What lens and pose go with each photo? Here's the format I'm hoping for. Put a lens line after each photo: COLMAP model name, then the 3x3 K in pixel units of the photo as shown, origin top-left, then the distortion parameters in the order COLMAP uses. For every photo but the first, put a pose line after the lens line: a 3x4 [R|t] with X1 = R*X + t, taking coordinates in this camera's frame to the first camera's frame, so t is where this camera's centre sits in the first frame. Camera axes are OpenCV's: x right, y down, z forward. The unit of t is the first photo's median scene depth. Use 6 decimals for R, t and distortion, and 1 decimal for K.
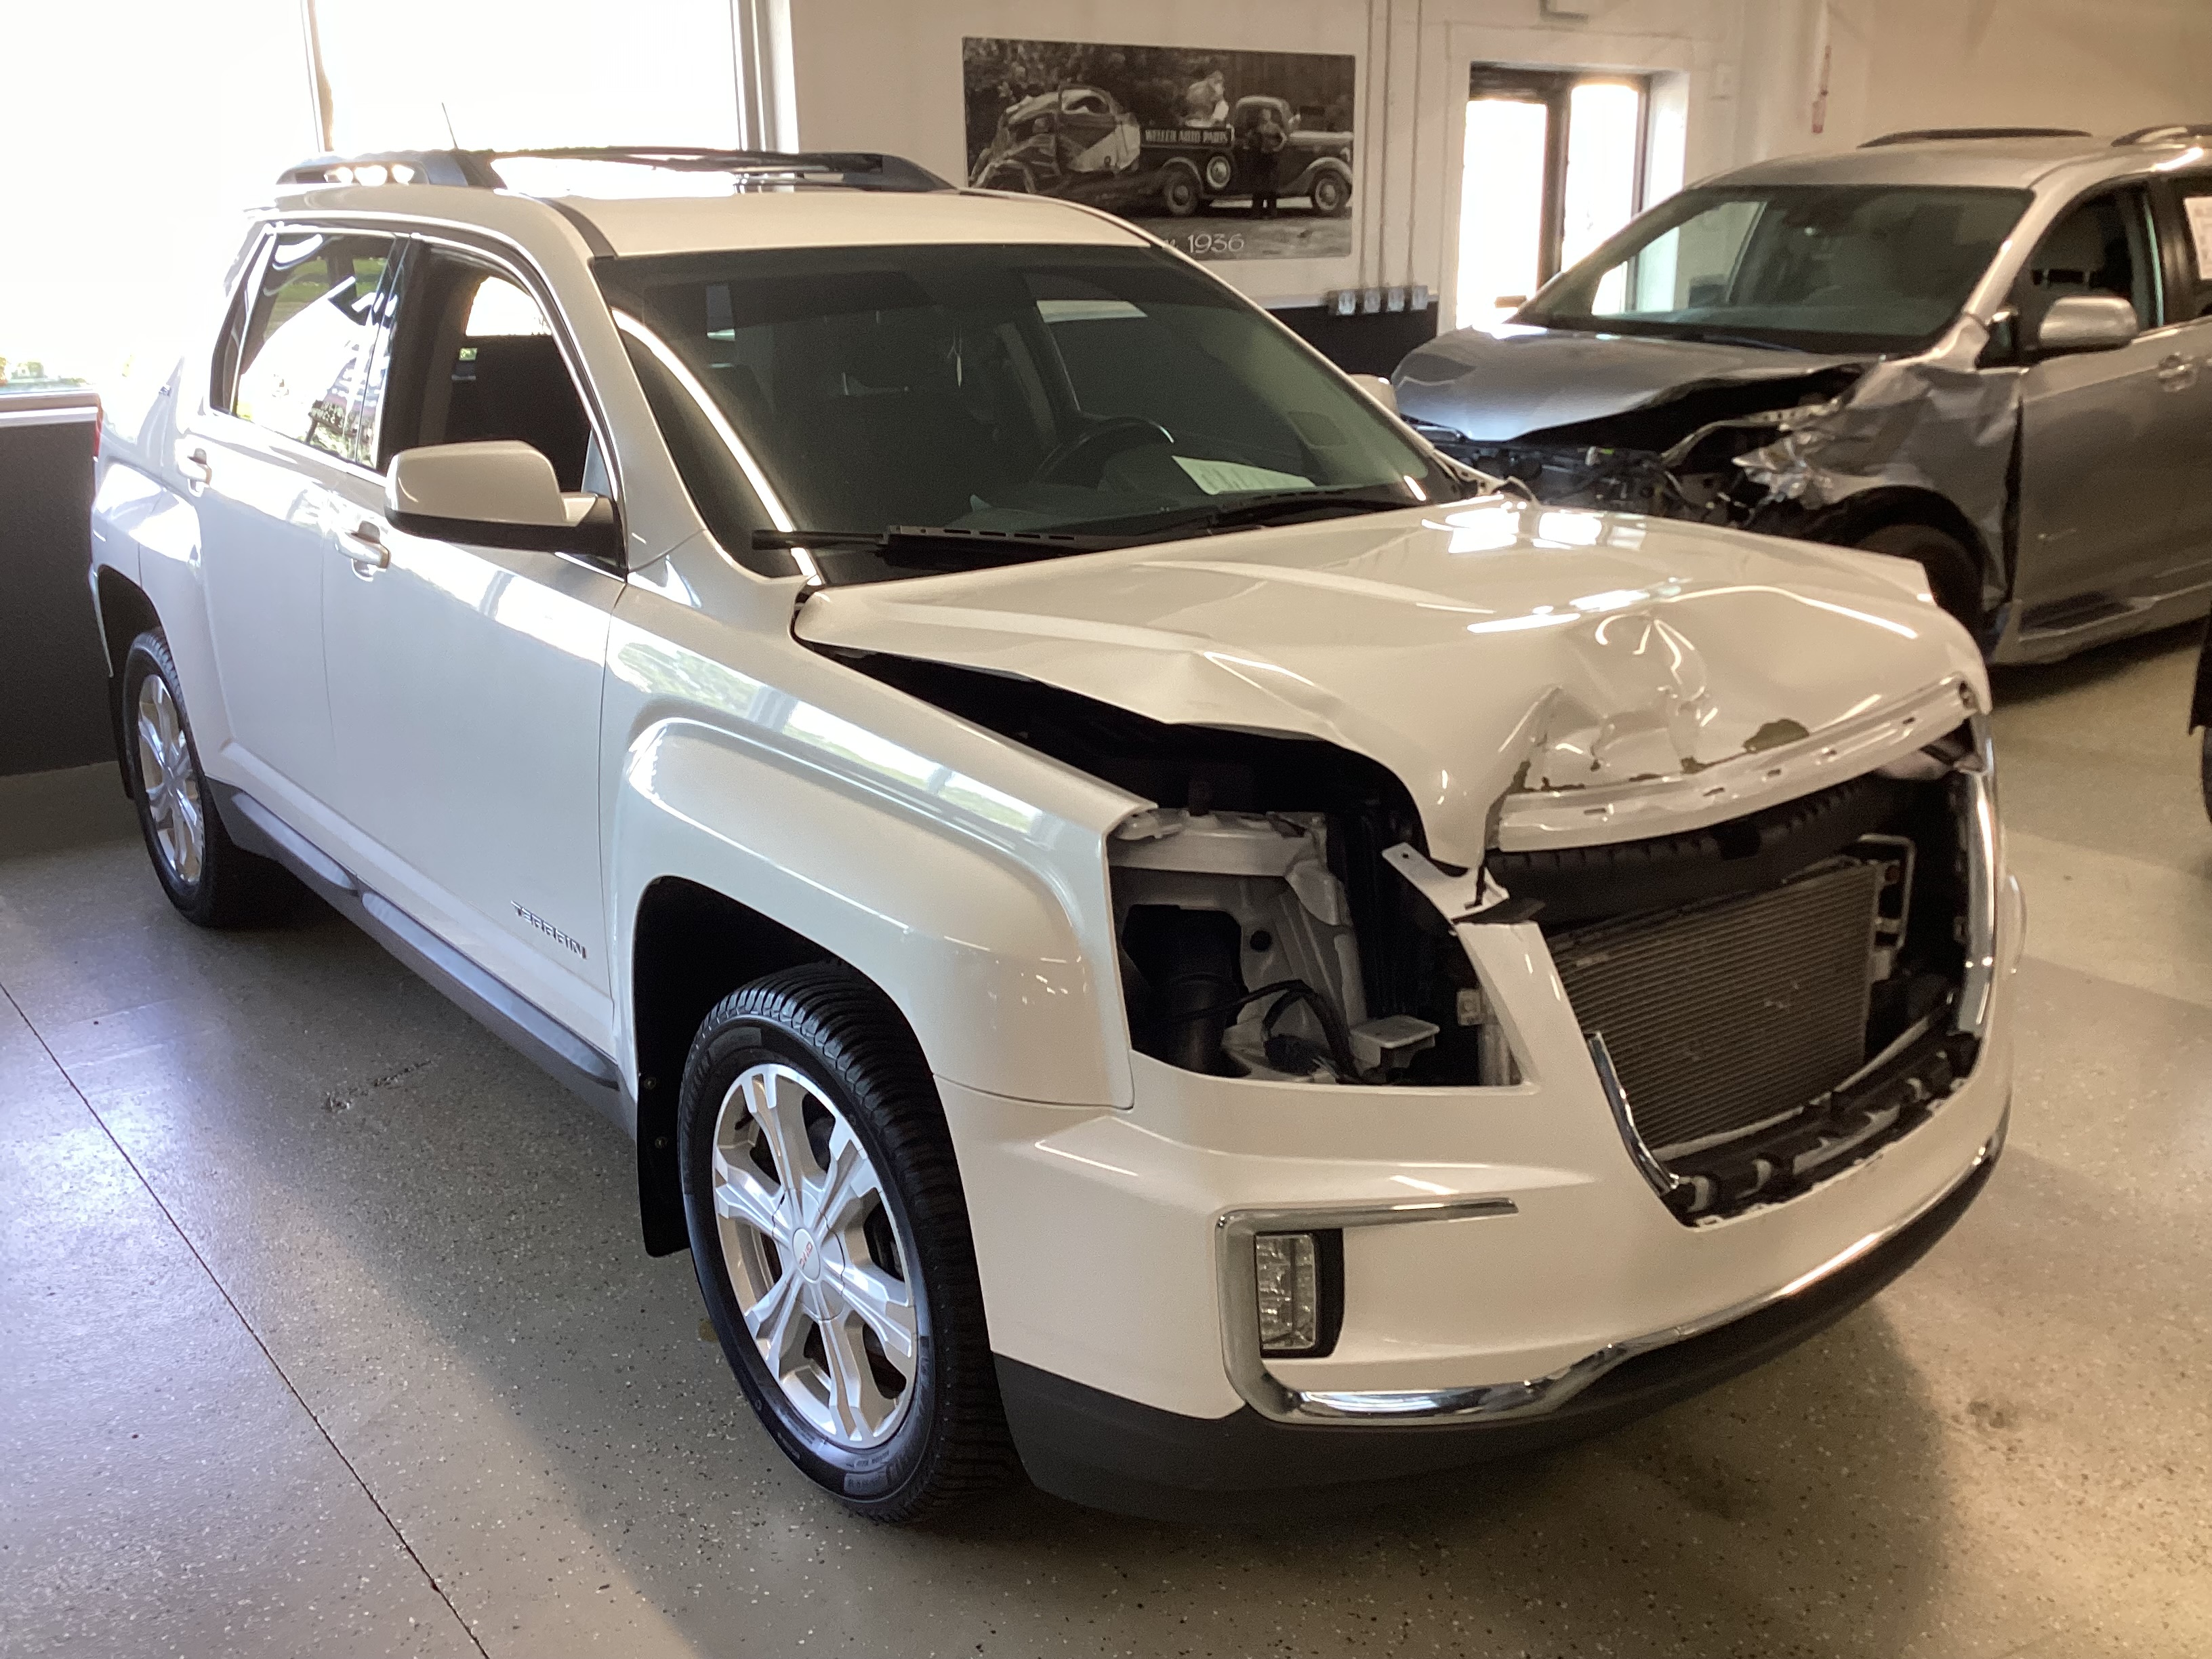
lens RADIAL K [[1987.7, 0, 1106.0], [0, 1987.7, 829.5], [0, 0, 1]] dist [0.131407, -0.251810]
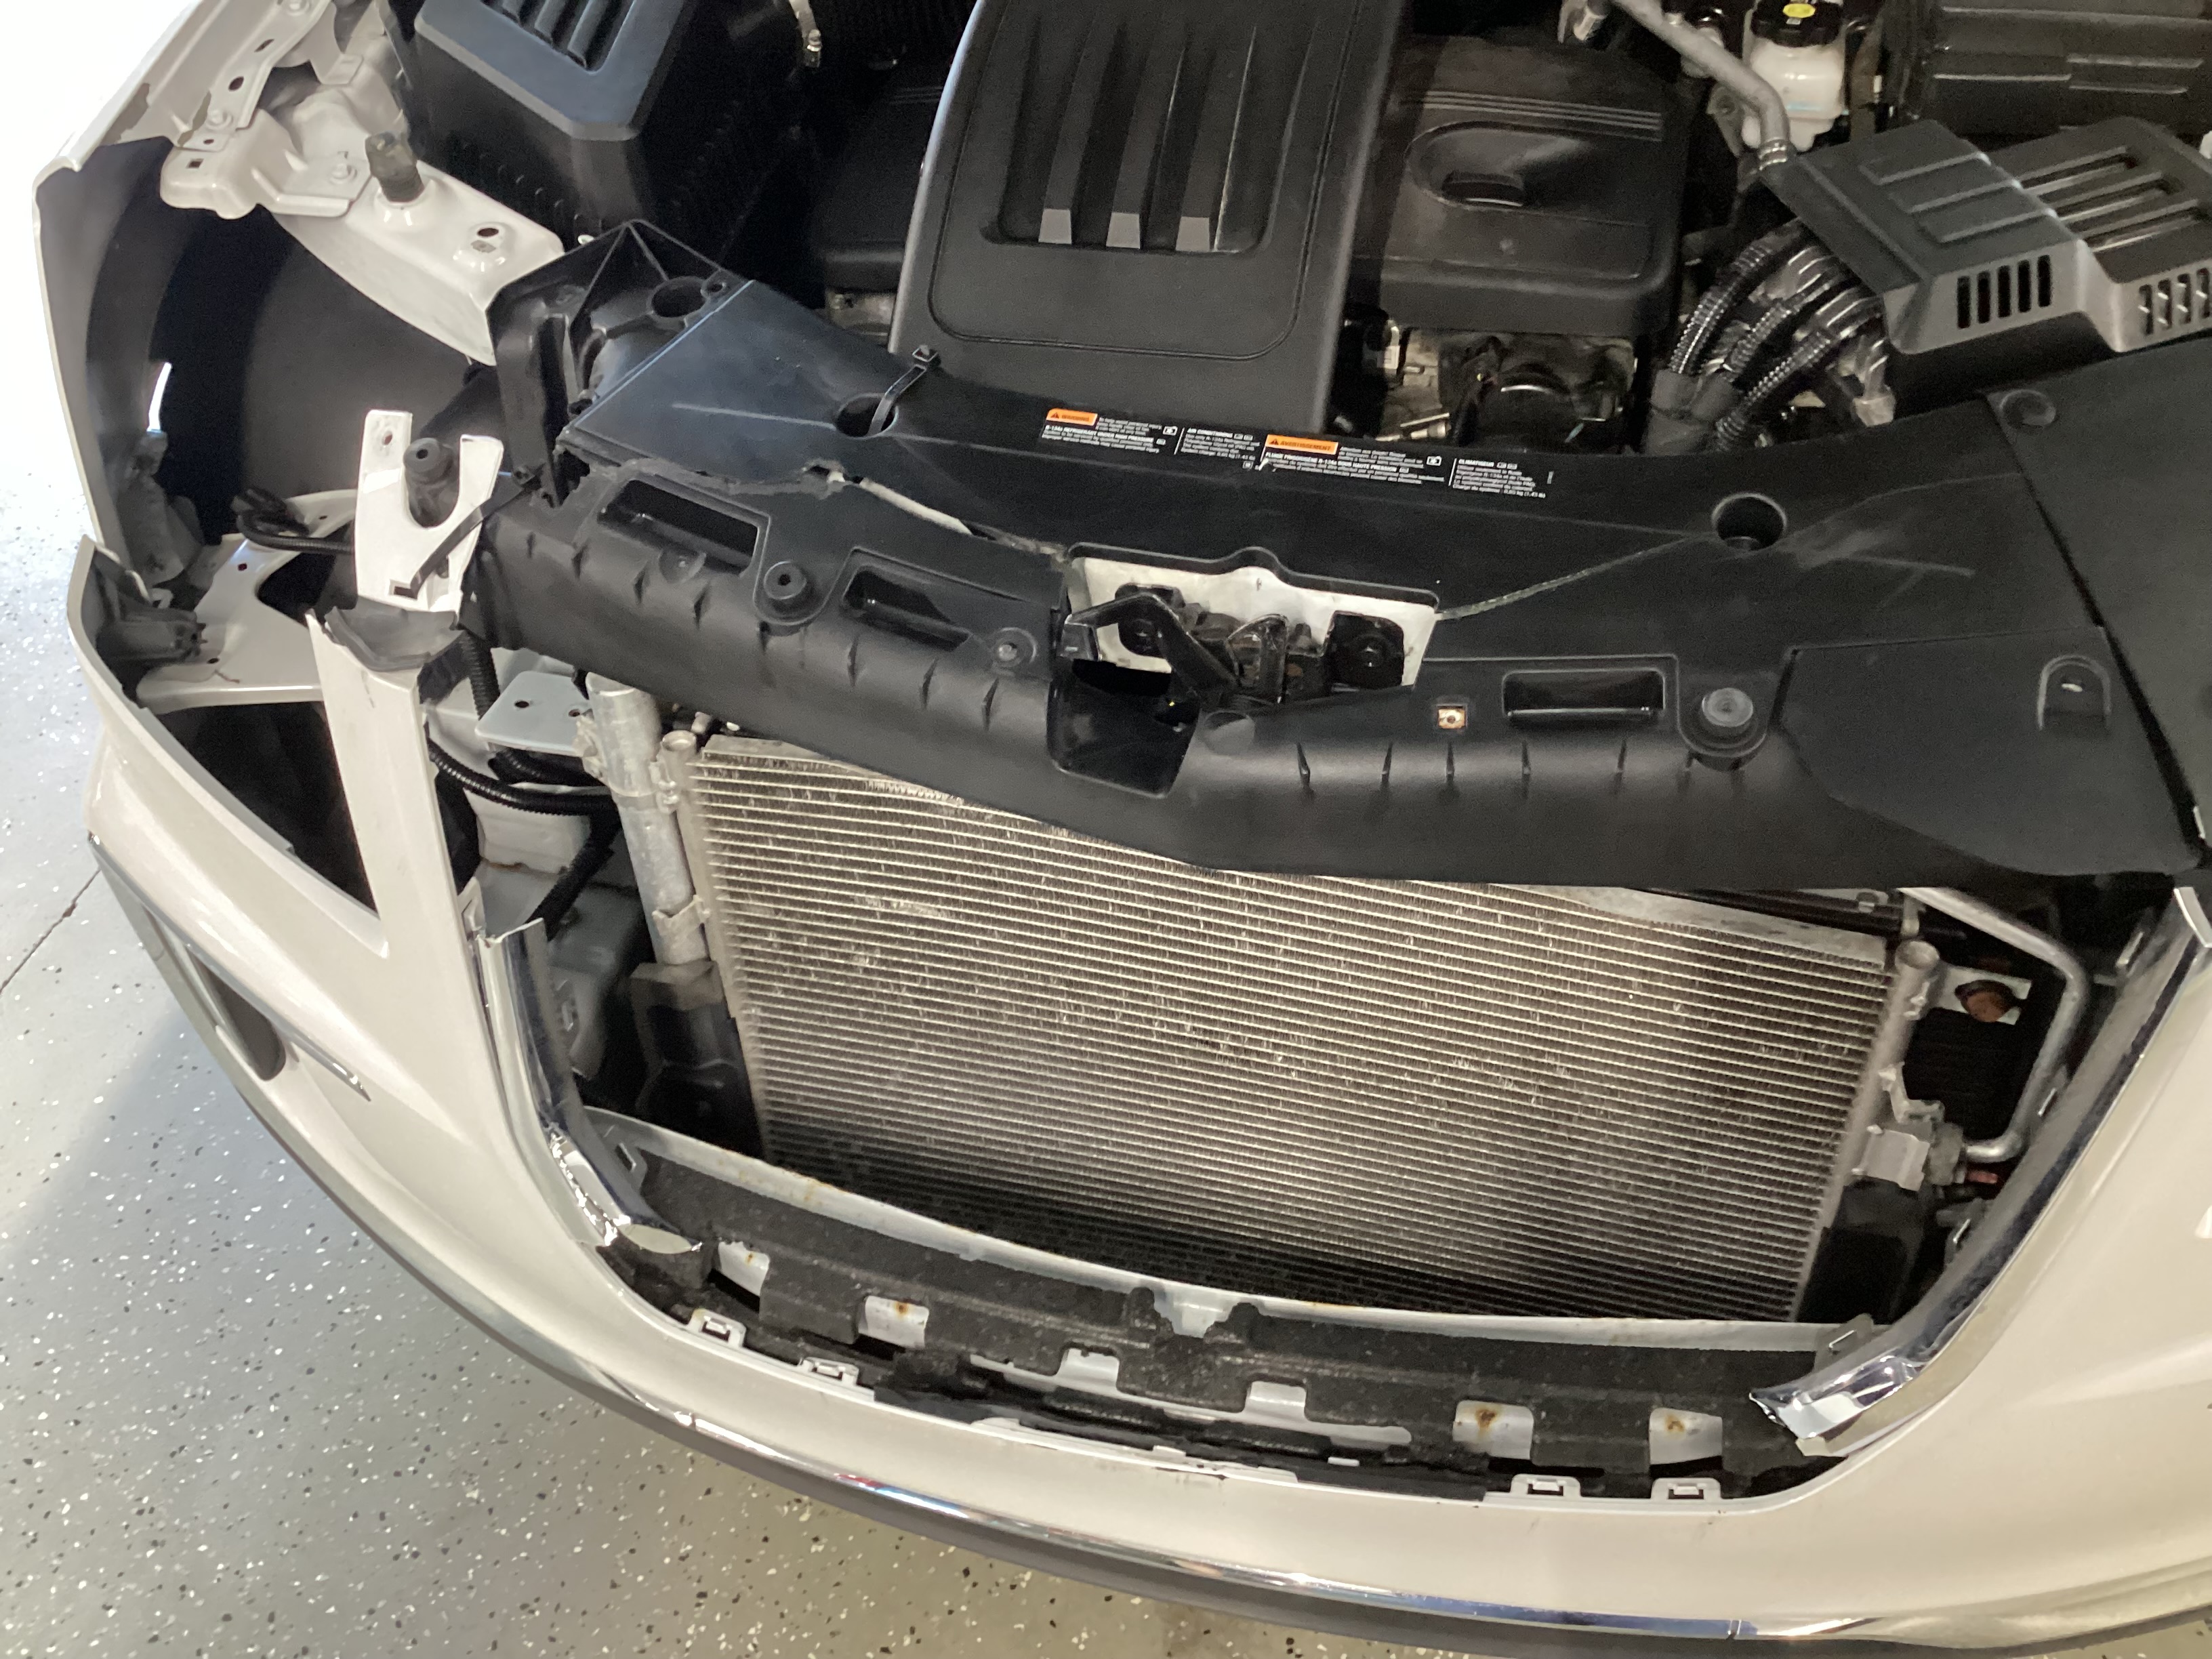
lens RADIAL K [[1987.7, 0, 1106.0], [0, 1987.7, 829.5], [0, 0, 1]] dist [0.131407, -0.251810]
pose [[0.609337, 0.547062, -0.573962, 0.554117], [-0.185789, 0.802221, 0.567383, -0.209112], [0.770838, -0.239092, 0.590461, 0.755929]]
